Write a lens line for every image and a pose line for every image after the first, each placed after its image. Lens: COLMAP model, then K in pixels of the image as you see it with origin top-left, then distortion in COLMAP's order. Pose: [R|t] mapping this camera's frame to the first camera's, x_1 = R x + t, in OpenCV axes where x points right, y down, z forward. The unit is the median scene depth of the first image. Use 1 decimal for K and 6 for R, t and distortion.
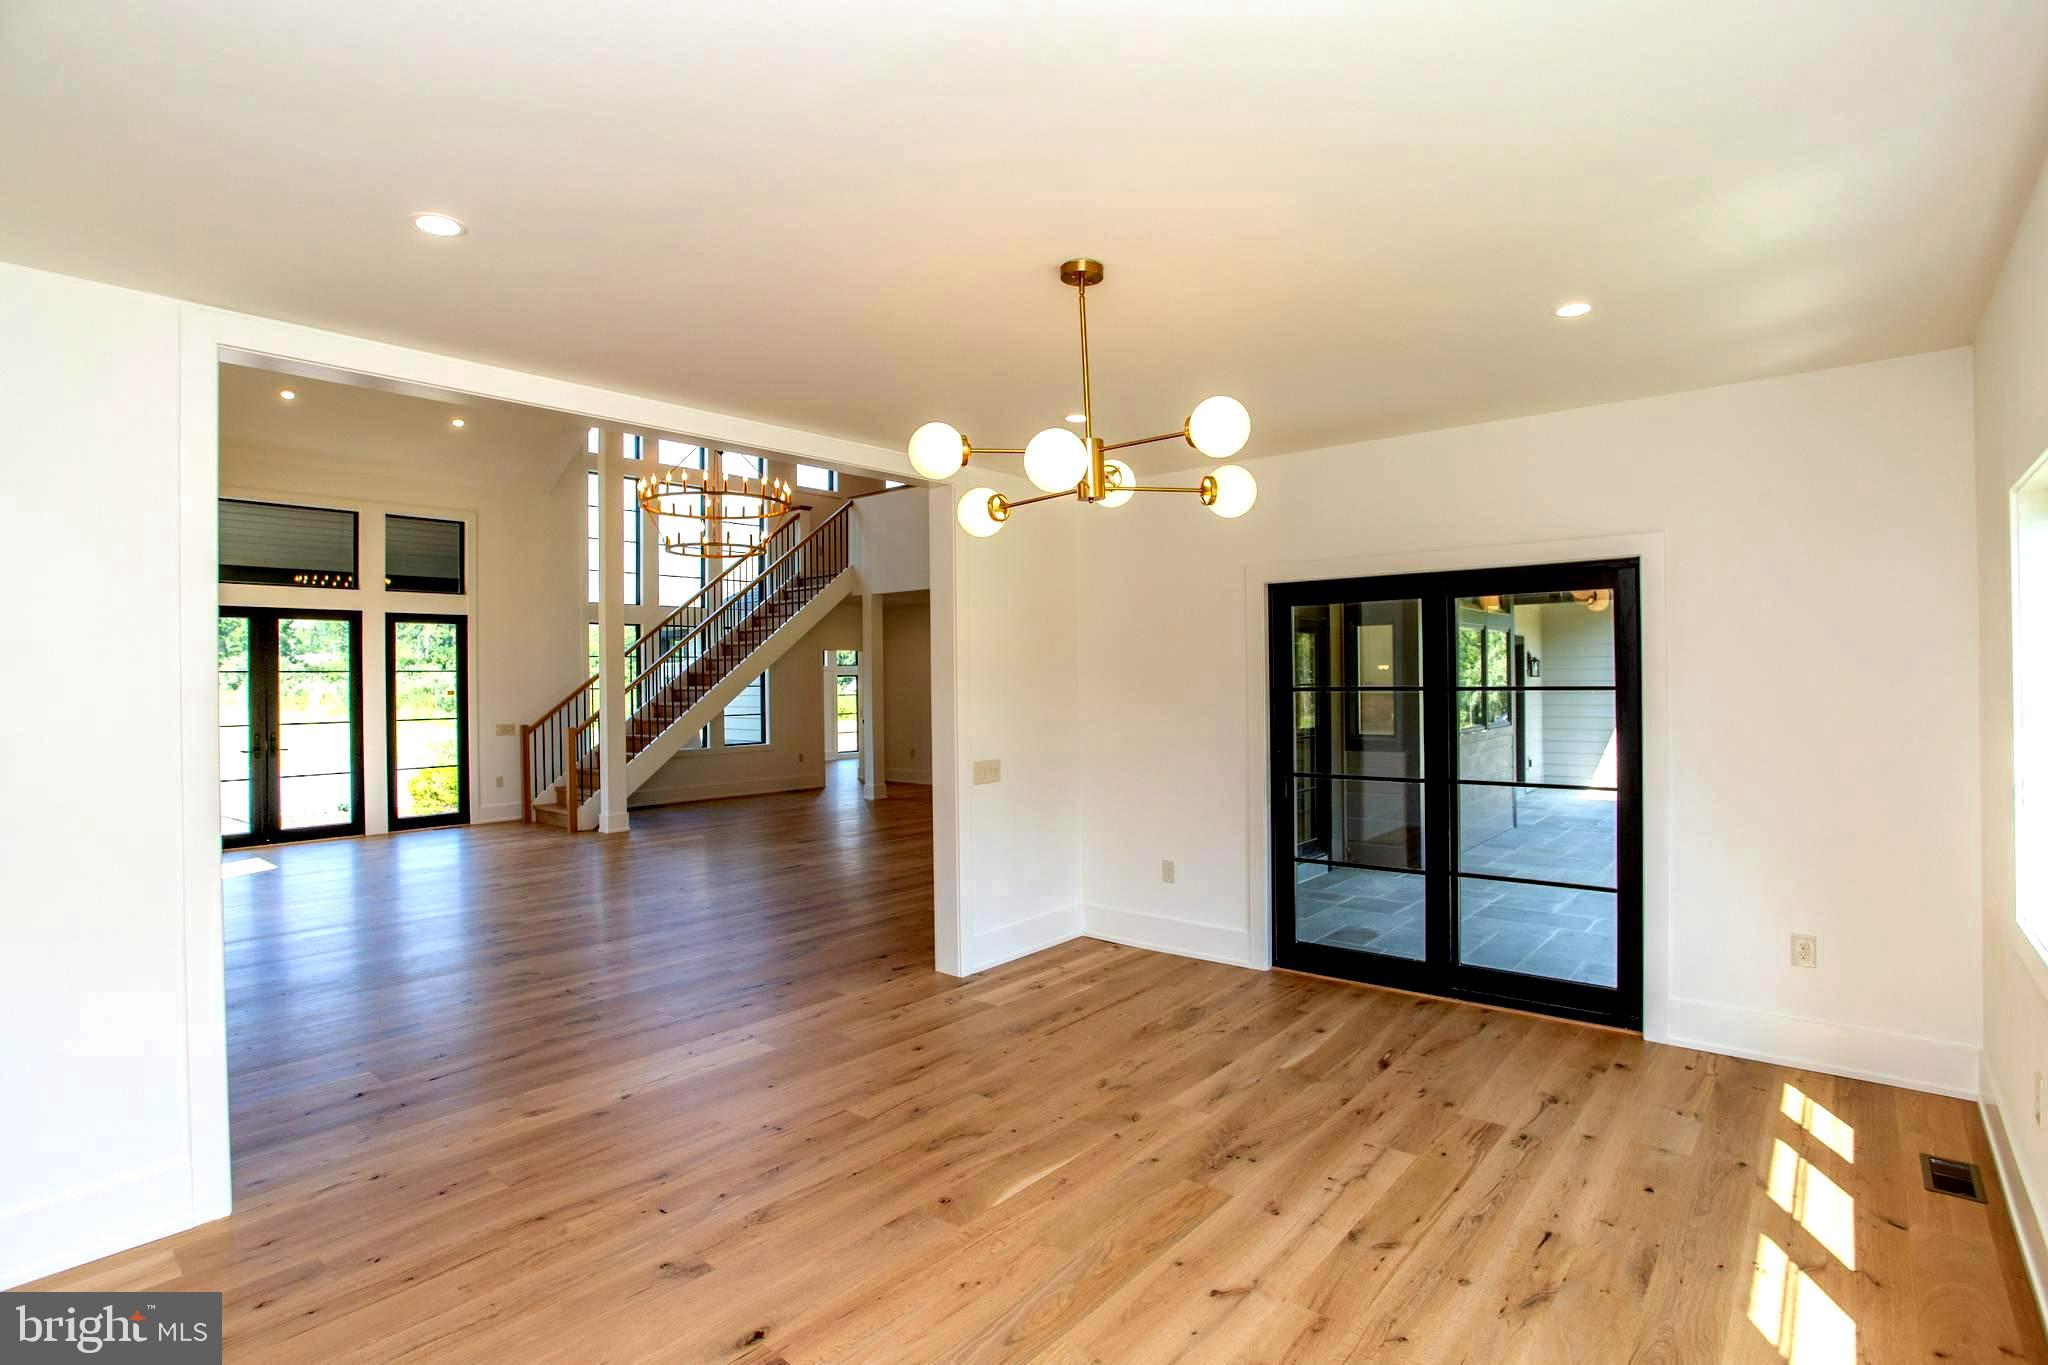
lens RADIAL K [[993.8, 0, 1012.9], [0, 993.8, 675.7], [0, 0, 1]] dist [-0.076432, 0.028919]
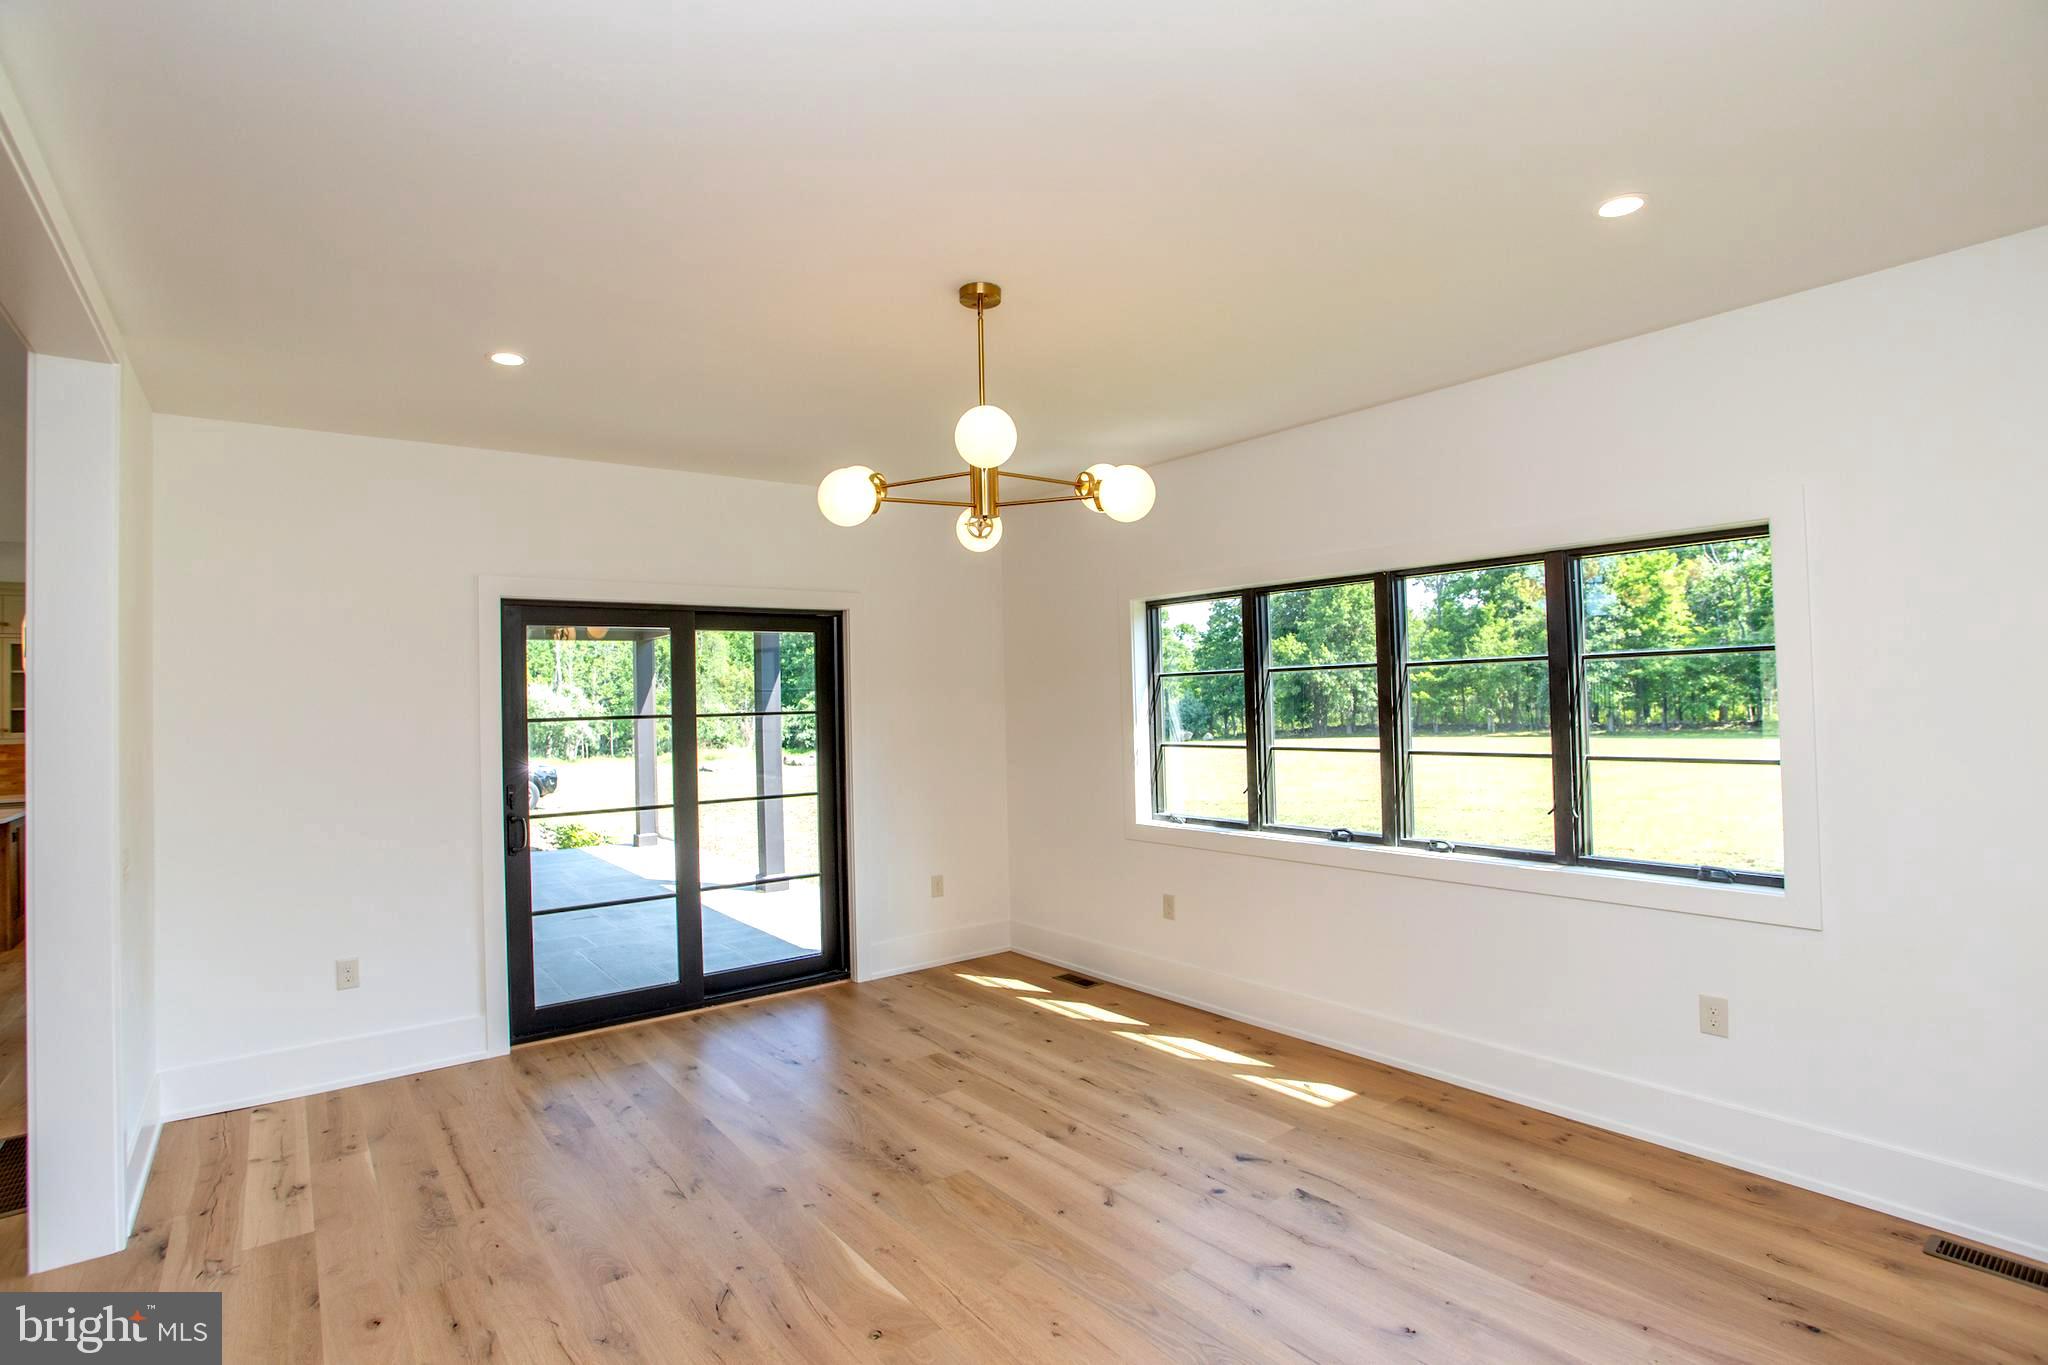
lens RADIAL K [[993.8, 0, 1012.9], [0, 993.8, 675.7], [0, 0, 1]] dist [-0.076432, 0.028919]
pose [[0.205472, 0.031174, 0.978166, -0.721510], [0.017003, 0.999228, -0.035417, 0.018982], [-0.978515, 0.023909, 0.204784, 0.606277]]
